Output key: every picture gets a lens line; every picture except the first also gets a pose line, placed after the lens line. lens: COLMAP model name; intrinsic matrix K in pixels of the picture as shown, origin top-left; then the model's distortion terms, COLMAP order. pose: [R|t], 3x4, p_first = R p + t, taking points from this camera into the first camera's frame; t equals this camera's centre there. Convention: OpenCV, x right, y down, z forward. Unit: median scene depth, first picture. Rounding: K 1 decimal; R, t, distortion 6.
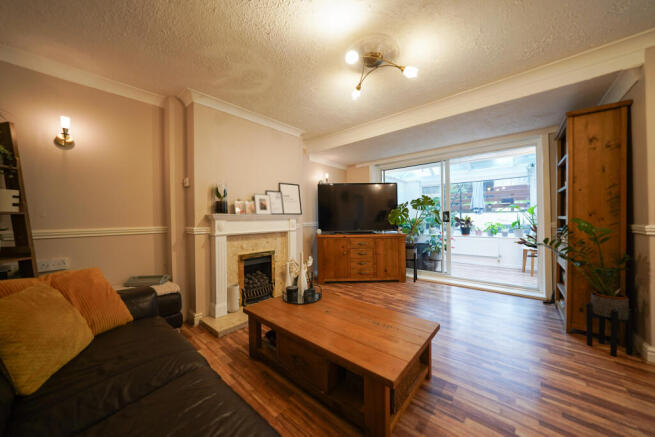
lens RADIAL K [[232.7, 0, 324.3], [0, 232.7, 215.5], [0, 0, 1]] dist [-0.001424, -0.000050]
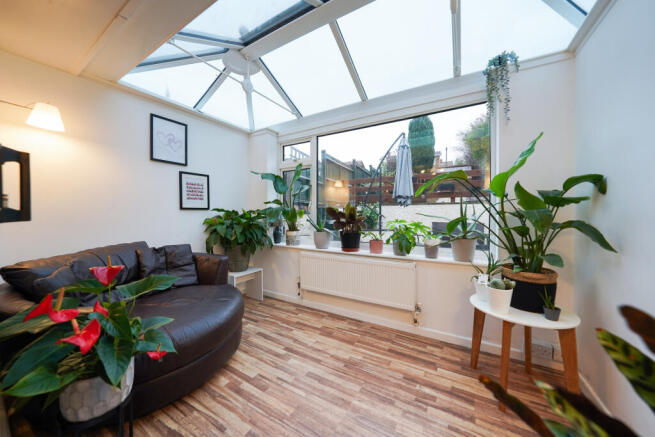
lens RADIAL K [[232.7, 0, 324.3], [0, 232.7, 215.5], [0, 0, 1]] dist [-0.001424, -0.000050]
pose [[0.986062, 0.005983, 0.166269, 0.489677], [-0.008570, 0.999853, 0.014849, 0.014011], [-0.166155, -0.016067, 0.985969, 0.590917]]
